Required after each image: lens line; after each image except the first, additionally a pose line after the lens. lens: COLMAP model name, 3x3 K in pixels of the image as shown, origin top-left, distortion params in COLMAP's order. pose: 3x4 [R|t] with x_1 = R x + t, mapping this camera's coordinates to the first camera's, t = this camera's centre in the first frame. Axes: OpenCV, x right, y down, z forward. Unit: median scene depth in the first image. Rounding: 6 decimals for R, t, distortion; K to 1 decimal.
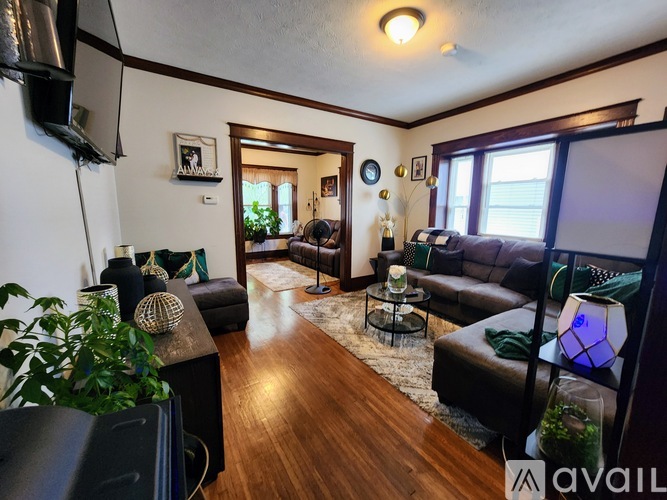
lens RADIAL K [[271.9, 0, 335.0], [0, 271.9, 248.7], [0, 0, 1]] dist [-0.003158, -0.000049]
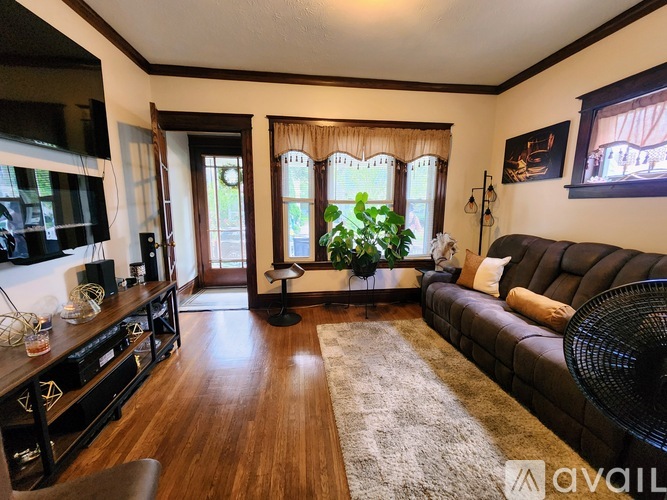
lens RADIAL K [[271.9, 0, 338.6], [0, 271.9, 250.0], [0, 0, 1]] dist [-0.003158, -0.000049]
pose [[0.909472, 0.068121, -0.410147, -0.112978], [-0.065147, 0.997650, 0.021241, -0.075177], [0.410630, 0.007402, 0.911772, 0.505044]]
